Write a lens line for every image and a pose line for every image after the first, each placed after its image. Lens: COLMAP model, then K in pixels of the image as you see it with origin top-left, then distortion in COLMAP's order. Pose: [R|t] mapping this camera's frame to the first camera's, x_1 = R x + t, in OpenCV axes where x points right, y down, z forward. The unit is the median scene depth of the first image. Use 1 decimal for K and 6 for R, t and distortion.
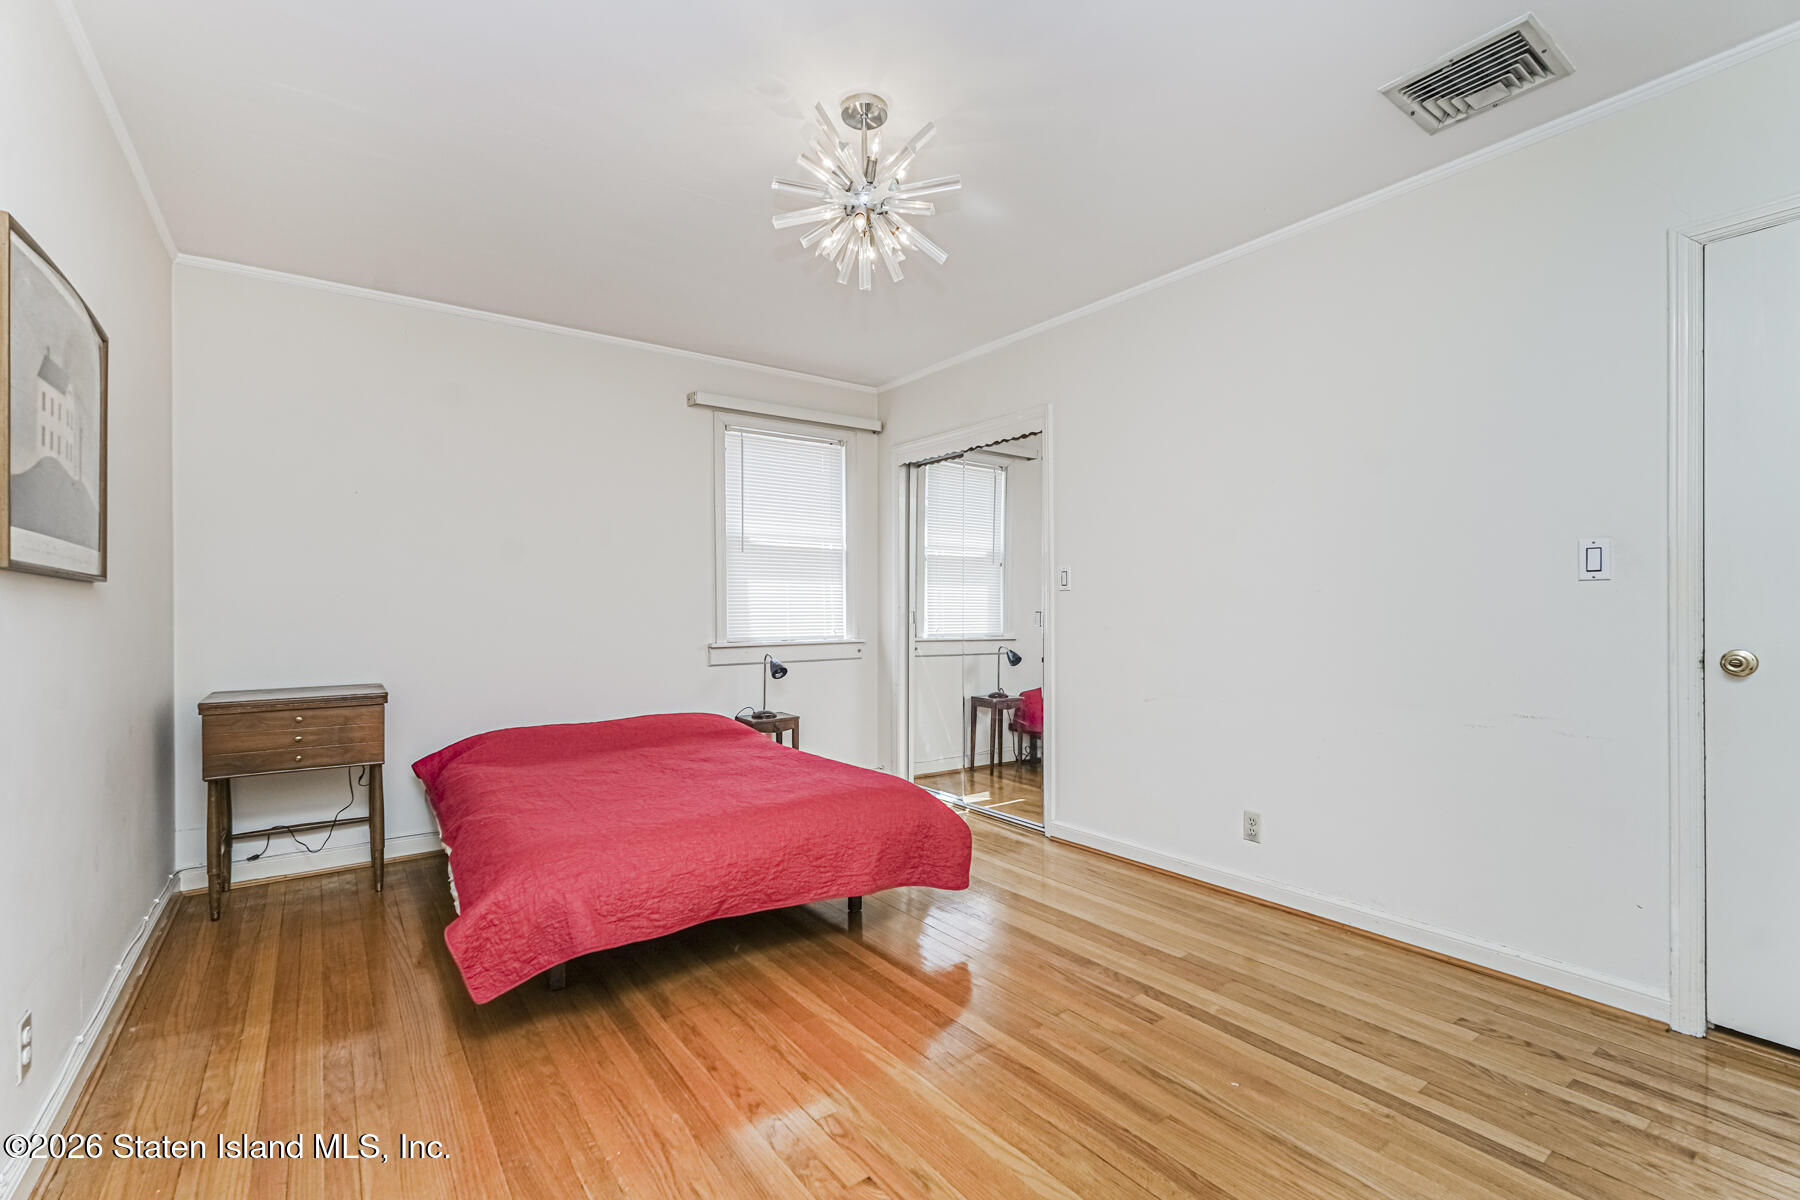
lens RADIAL K [[809.5, 0, 900.0], [0, 809.5, 601.7], [0, 0, 1]] dist [-0.010545, 0.005898]
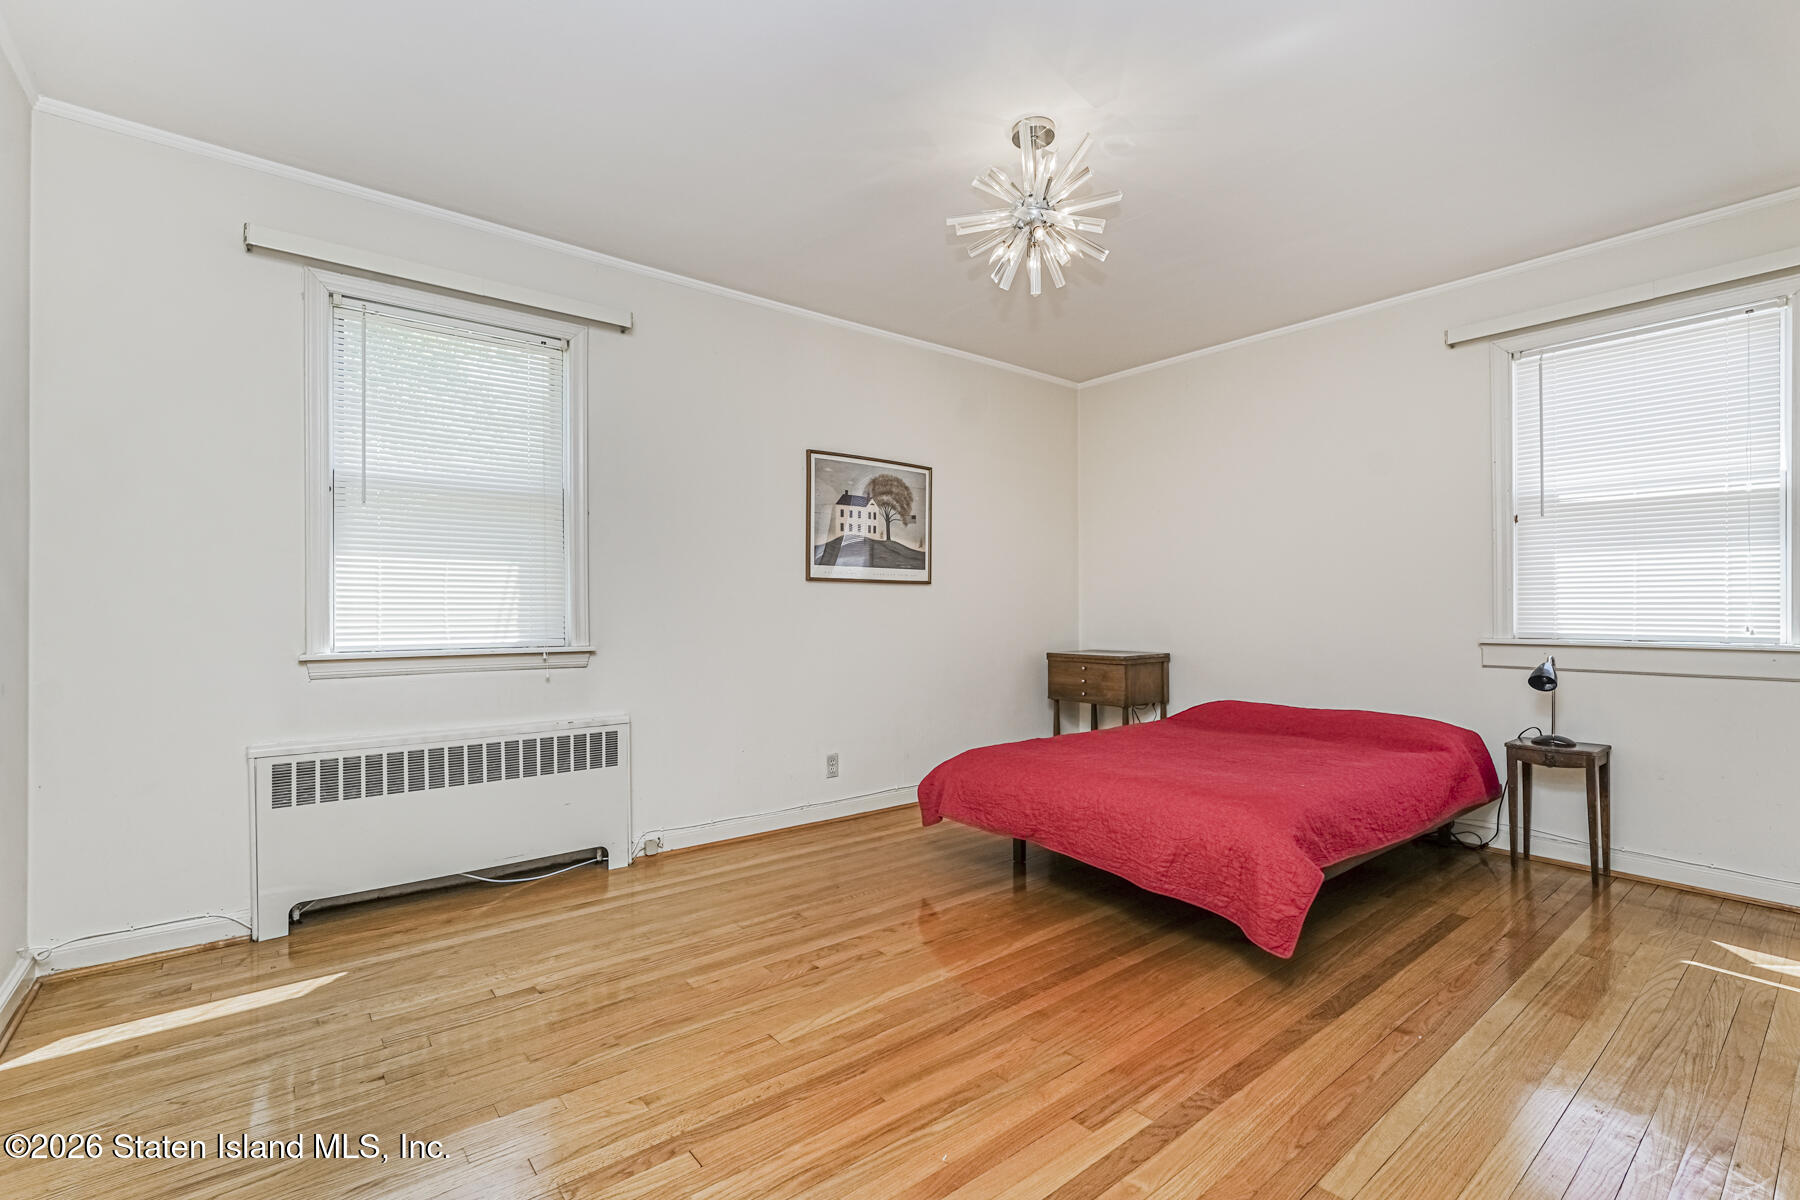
lens RADIAL K [[809.5, 0, 899.4], [0, 809.5, 605.9], [0, 0, 1]] dist [-0.010545, 0.005898]
pose [[0.027165, 0.002540, -0.999628, 0.721161], [0.011735, 0.999927, 0.002859, 0.014811], [0.999562, -0.011809, 0.027134, 0.543338]]
